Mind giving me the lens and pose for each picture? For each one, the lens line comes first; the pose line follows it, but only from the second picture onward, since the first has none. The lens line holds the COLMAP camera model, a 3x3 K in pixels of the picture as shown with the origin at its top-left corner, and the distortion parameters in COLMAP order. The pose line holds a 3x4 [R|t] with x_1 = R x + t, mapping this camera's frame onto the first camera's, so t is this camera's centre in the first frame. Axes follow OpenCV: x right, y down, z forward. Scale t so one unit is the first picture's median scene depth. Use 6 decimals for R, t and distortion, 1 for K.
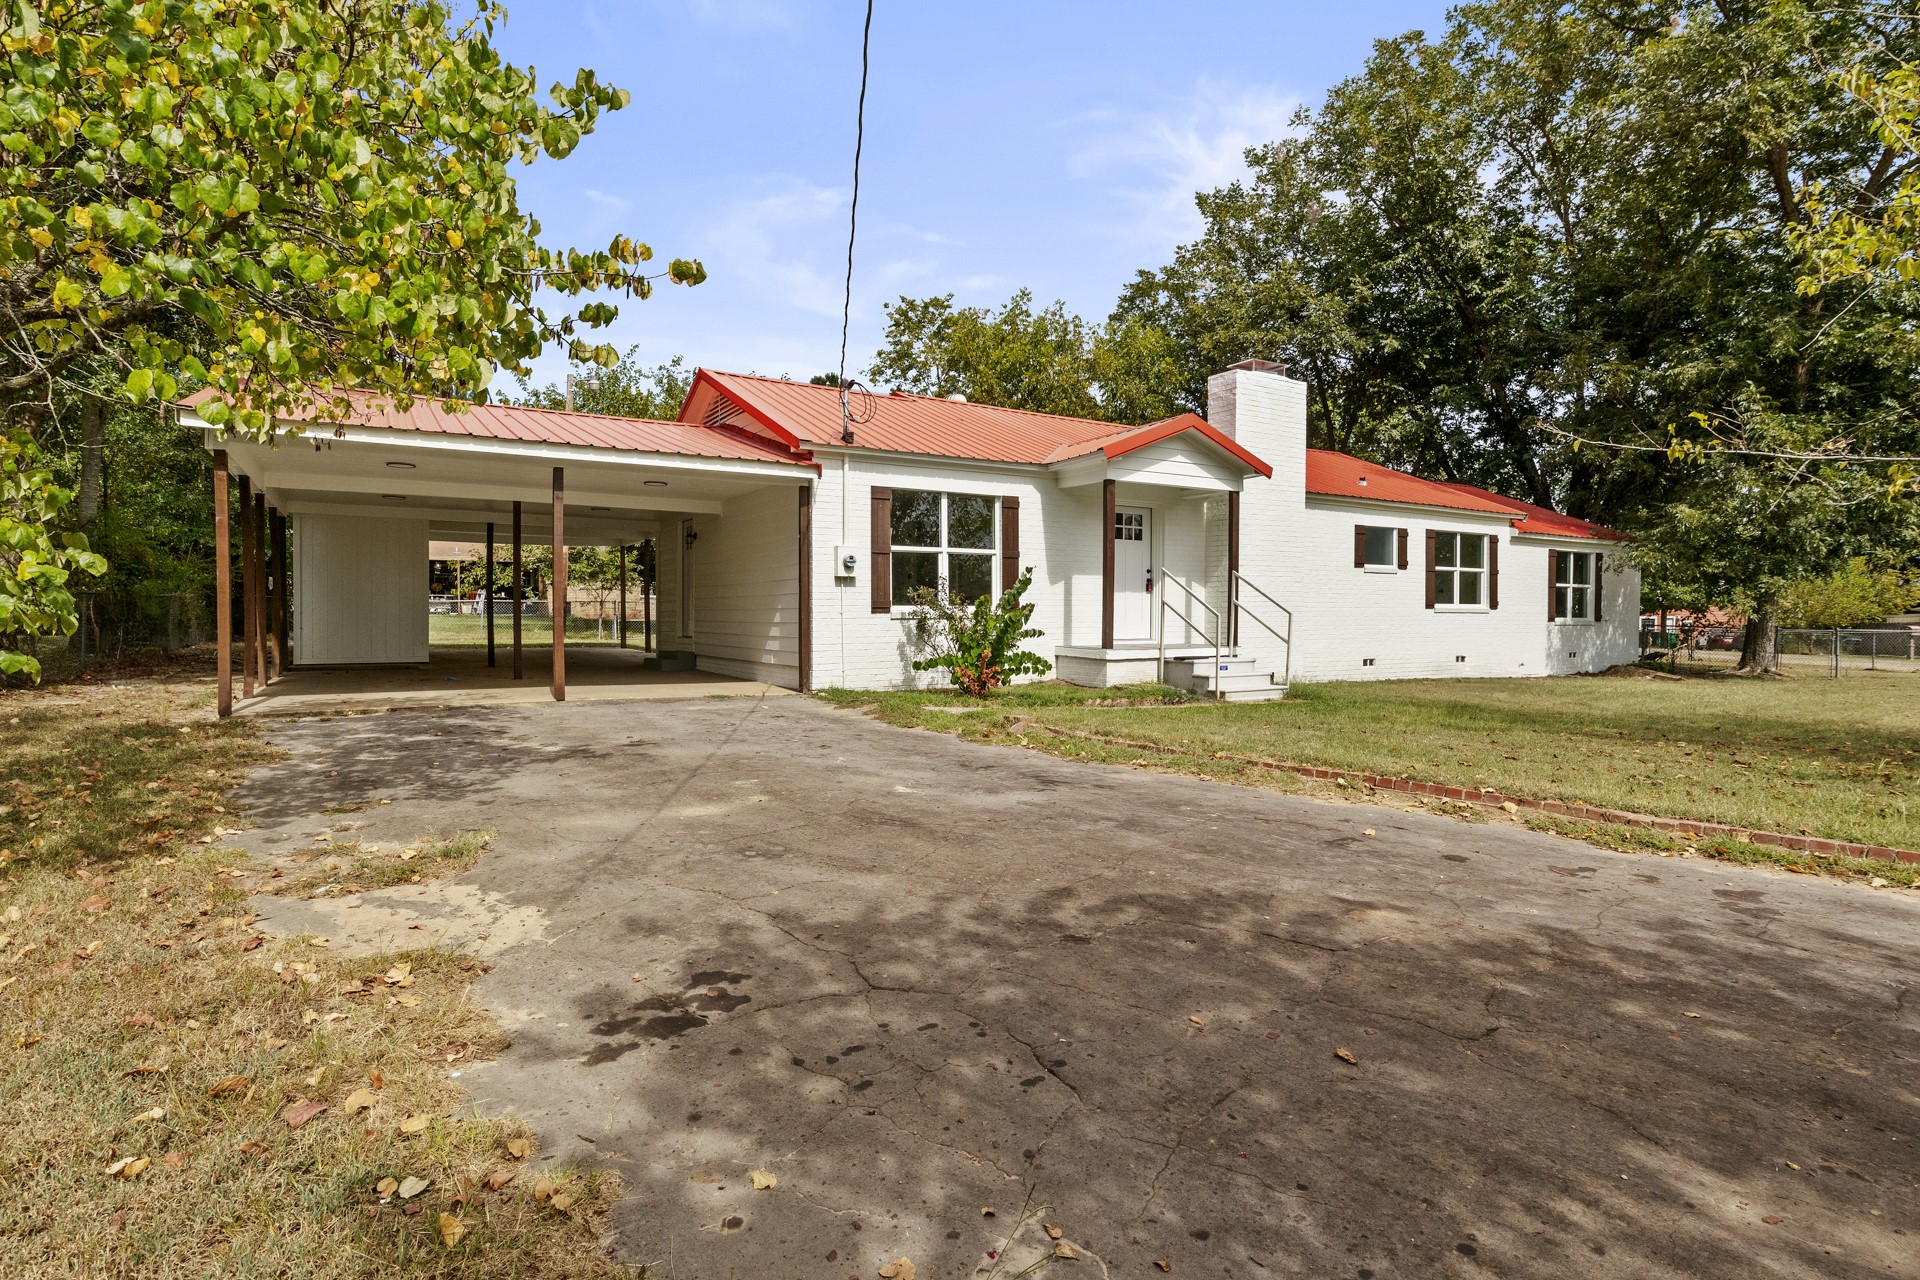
lens RADIAL K [[945.8, 0, 960.0], [0, 945.8, 640.0], [0, 0, 1]] dist [-0.006797, -0.001240]
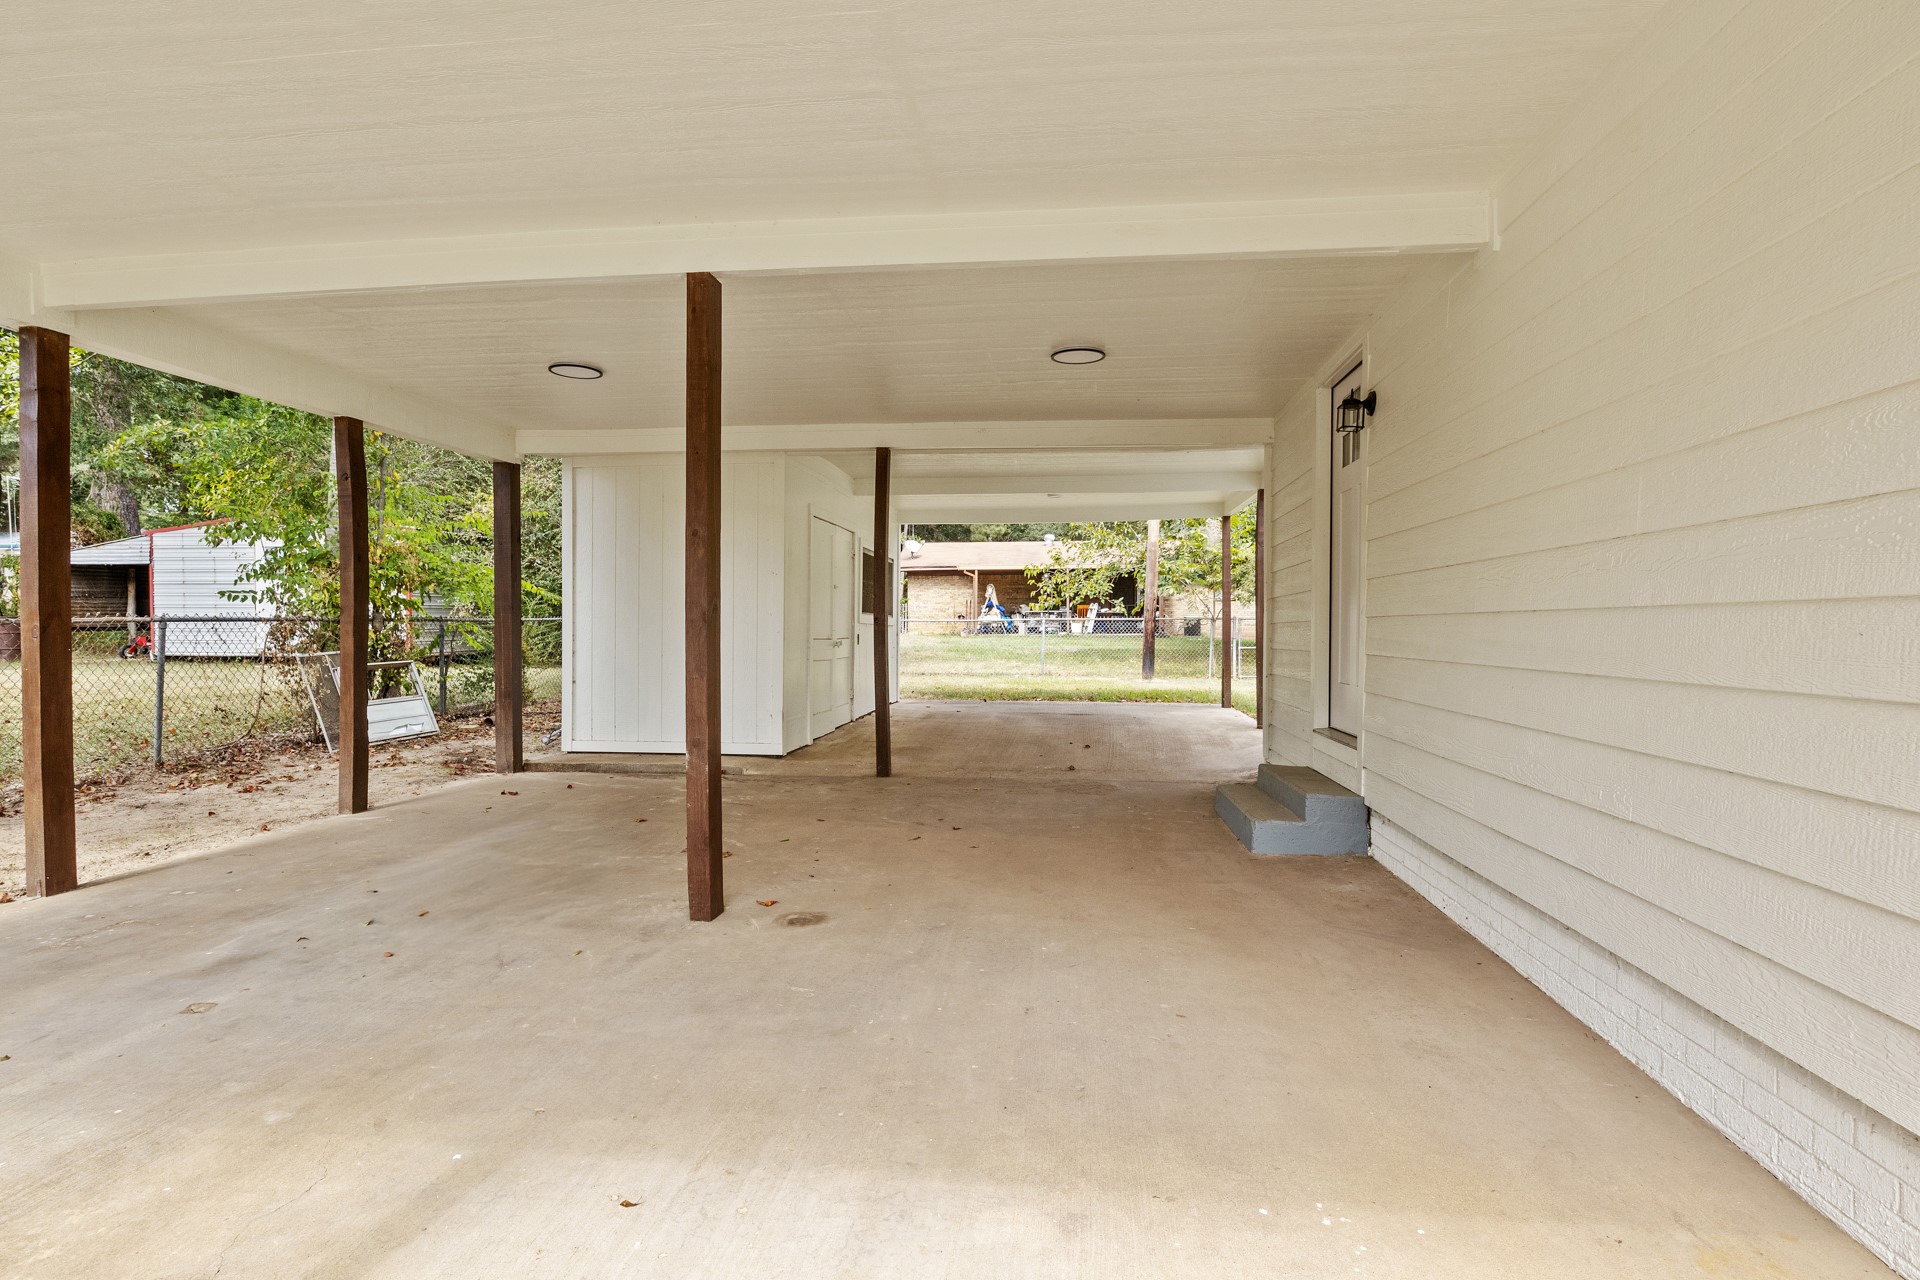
lens RADIAL K [[945.8, 0, 960.0], [0, 945.8, 640.0], [0, 0, 1]] dist [-0.006797, -0.001240]
pose [[0.778280, 0.001299, -0.627916, -0.215910], [-0.011794, 0.999852, -0.012550, -0.028027], [0.627806, 0.017173, 0.778180, 0.765125]]
